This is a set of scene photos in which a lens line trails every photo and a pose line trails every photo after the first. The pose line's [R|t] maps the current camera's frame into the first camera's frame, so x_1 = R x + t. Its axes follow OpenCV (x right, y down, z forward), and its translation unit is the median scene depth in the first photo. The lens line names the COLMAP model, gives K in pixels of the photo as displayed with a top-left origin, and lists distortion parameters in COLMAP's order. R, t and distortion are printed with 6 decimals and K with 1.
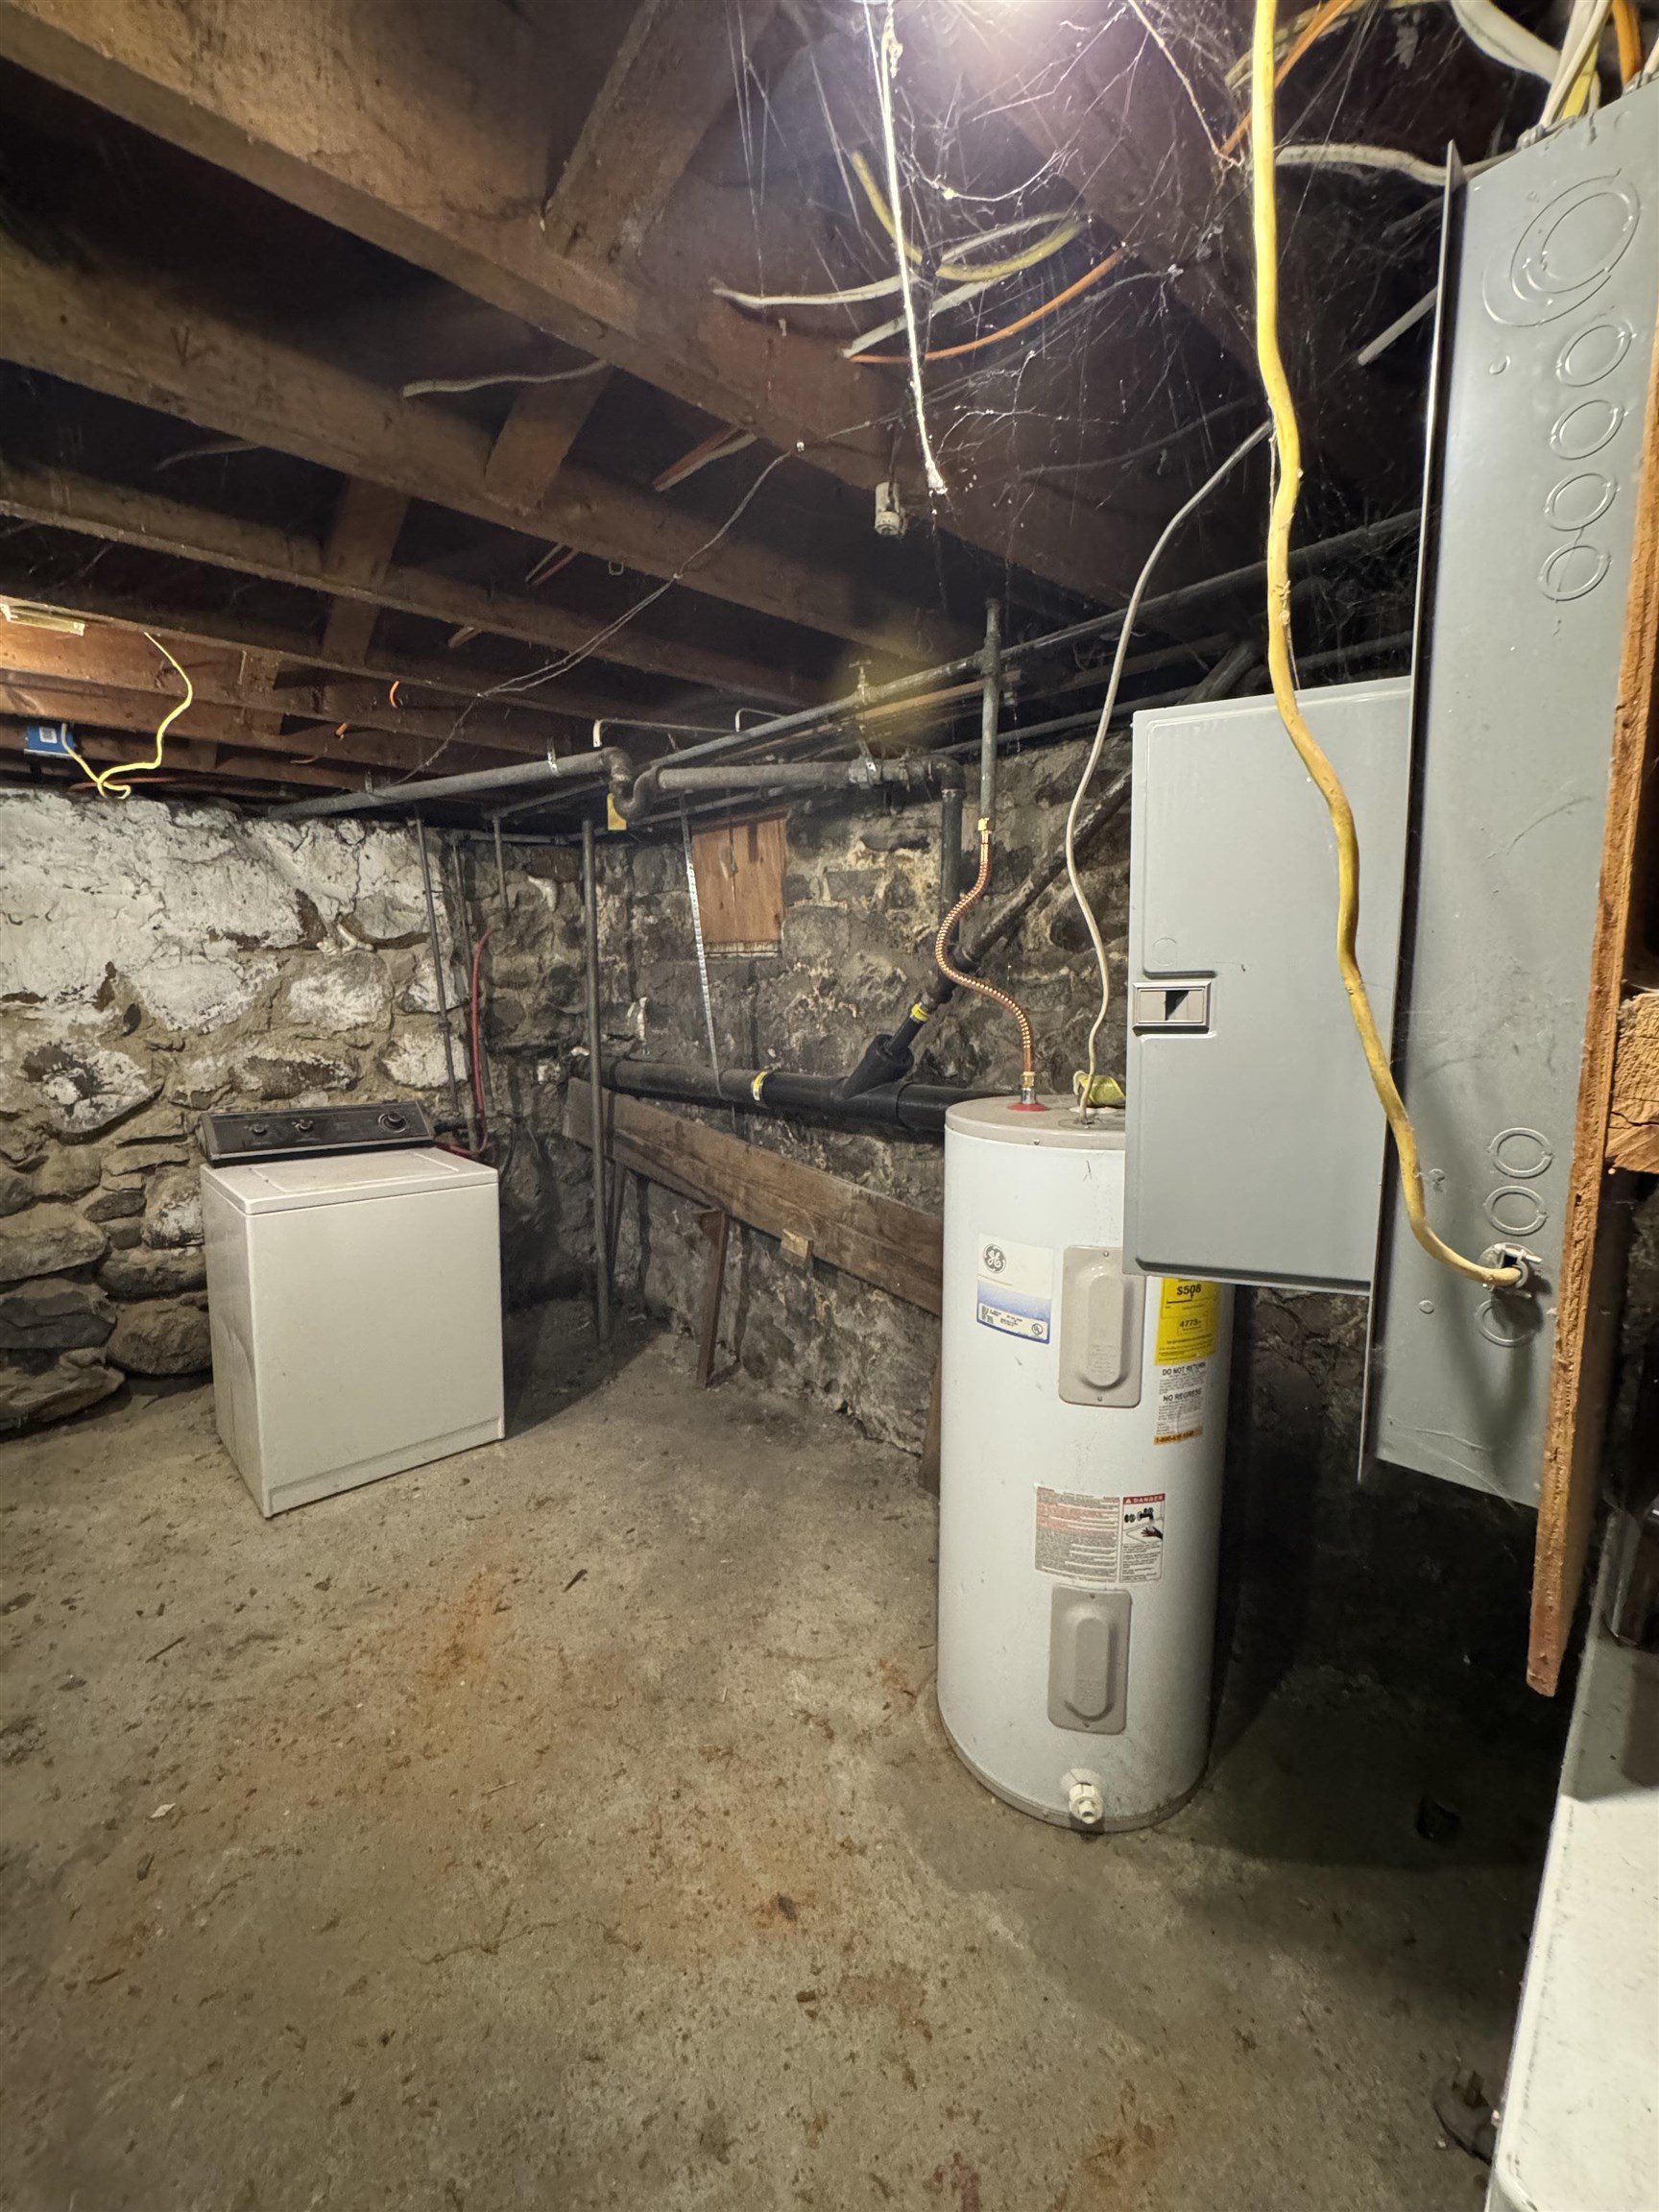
lens RADIAL K [[884.2, 0, 829.8], [0, 884.2, 1107.6], [0, 0, 1]] dist [-0.001970, 0.000003]
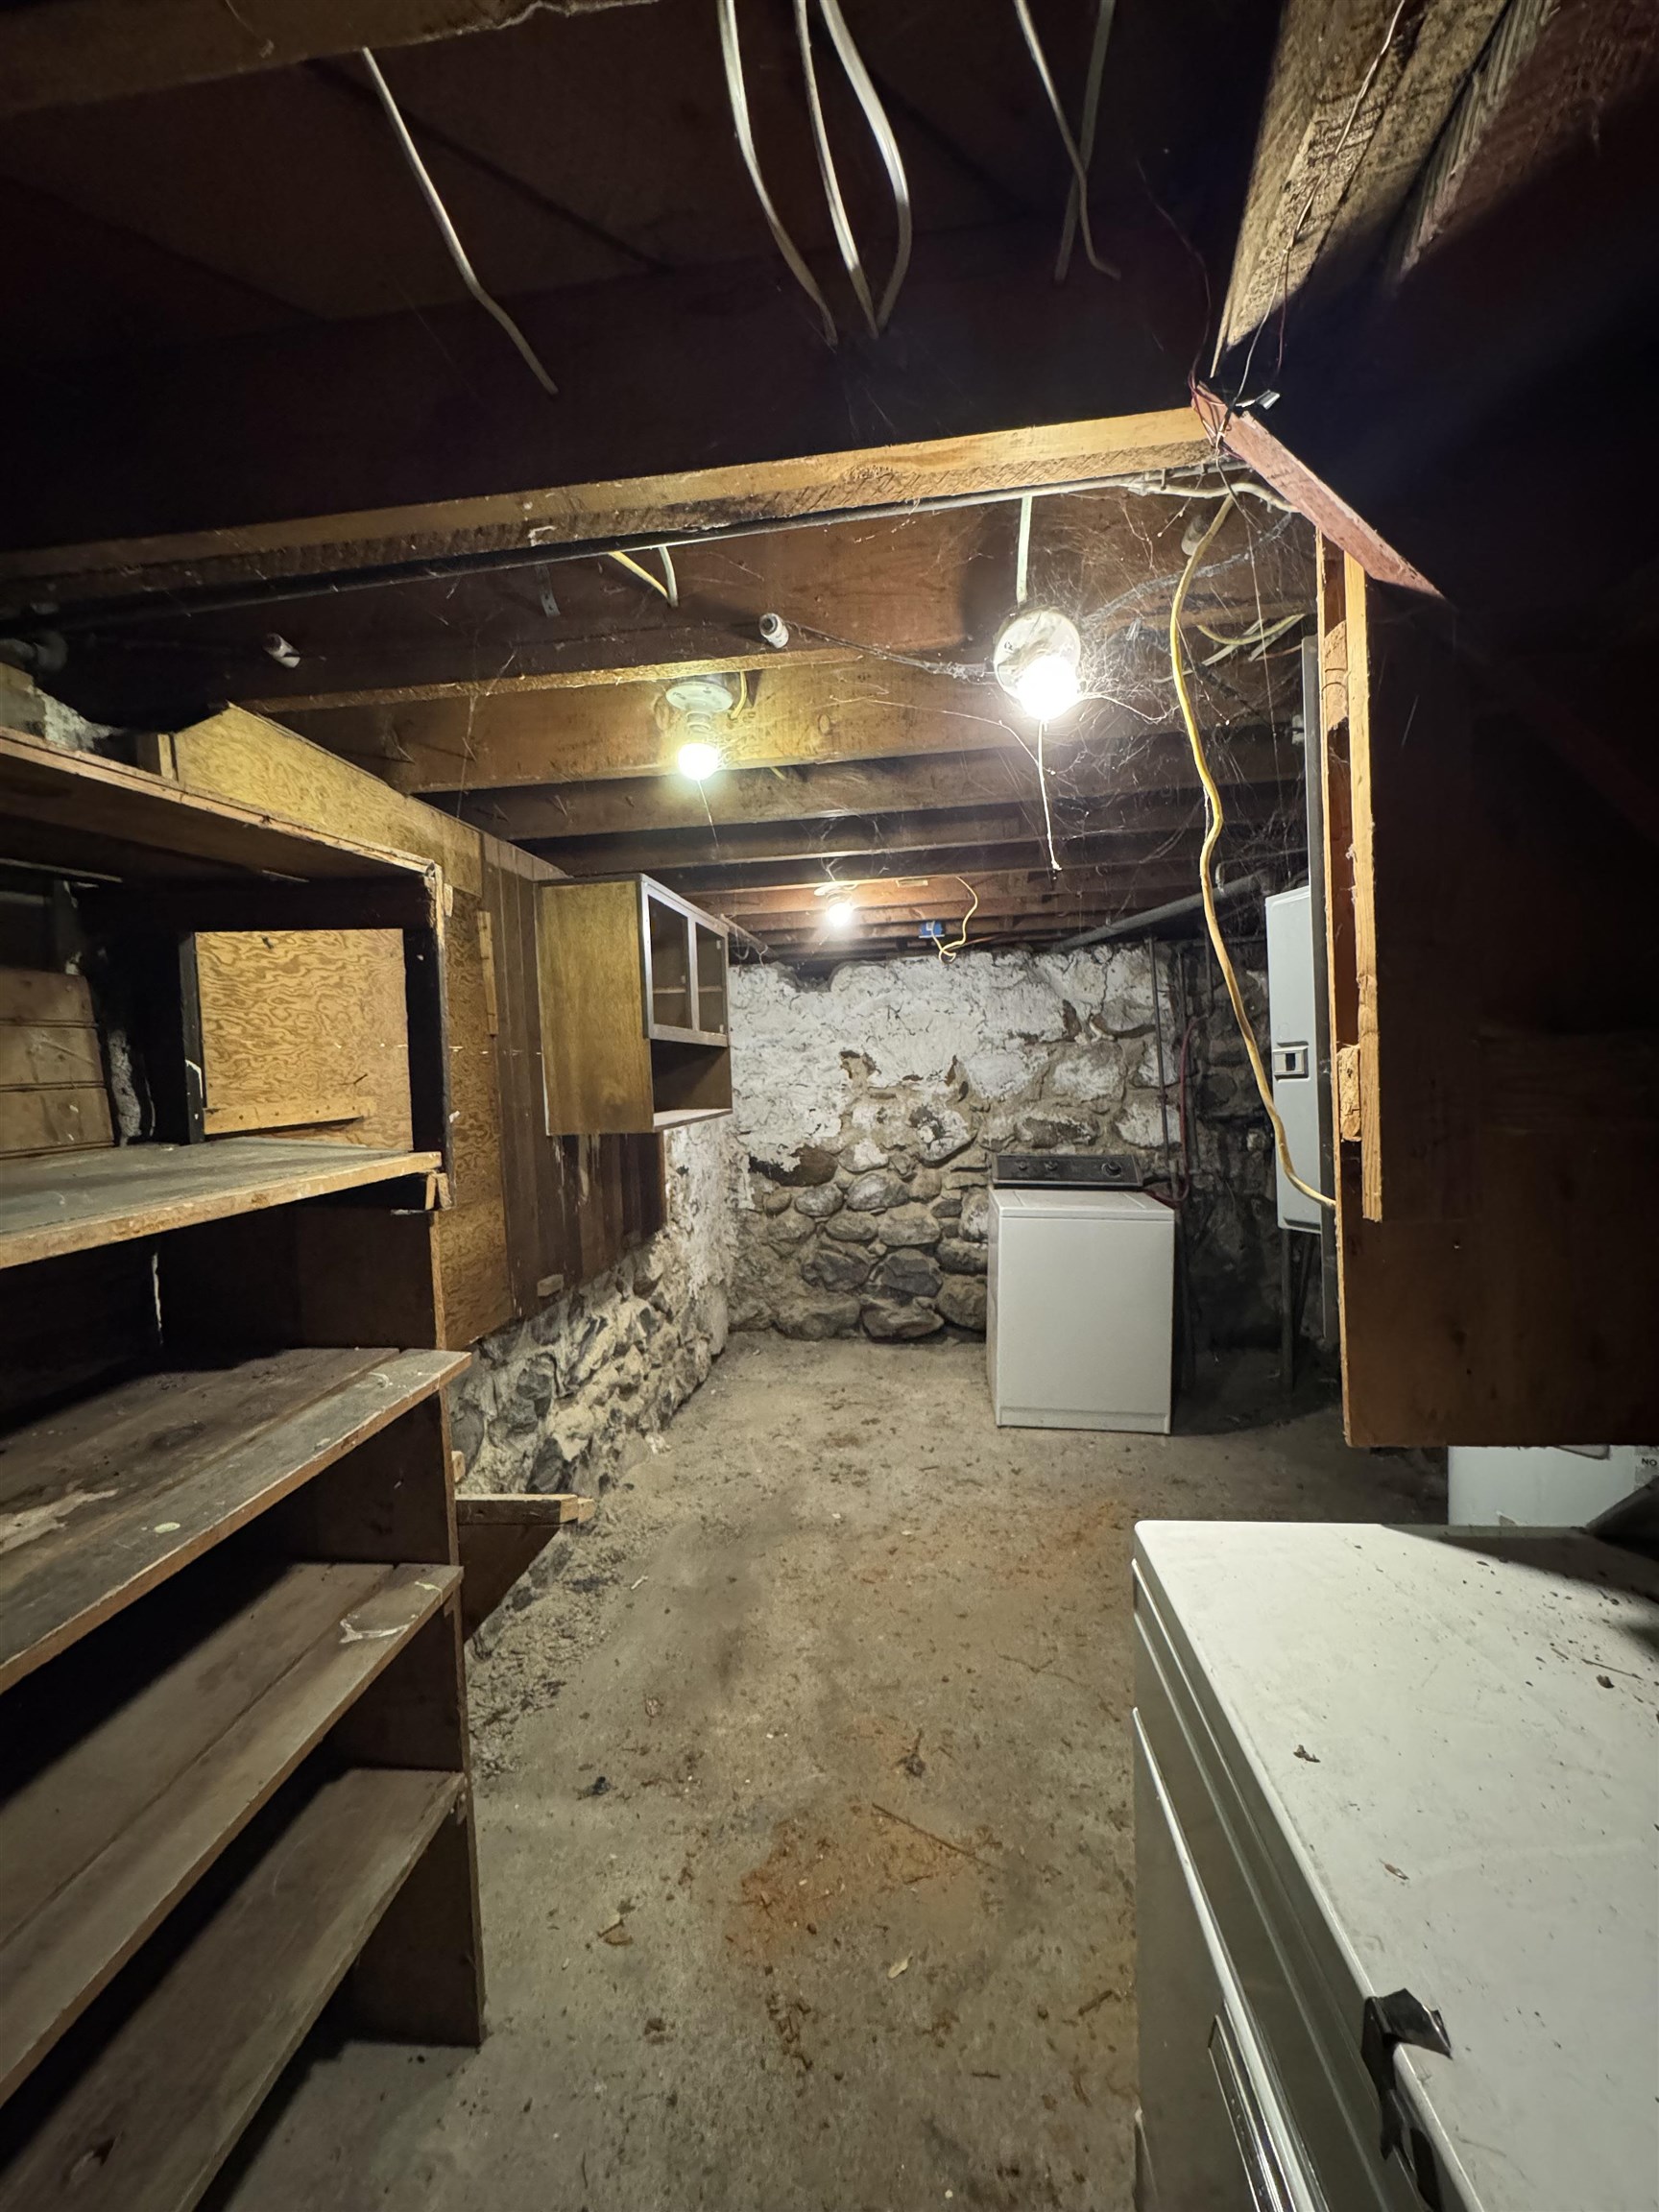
lens RADIAL K [[884.2, 0, 822.6], [0, 884.2, 1103.4], [0, 0, 1]] dist [-0.001970, 0.000003]
pose [[0.630015, 0.010094, -0.776517, 0.261089], [-0.085692, 0.994713, -0.056594, 0.030878], [0.771840, 0.102196, 0.627550, -0.169322]]
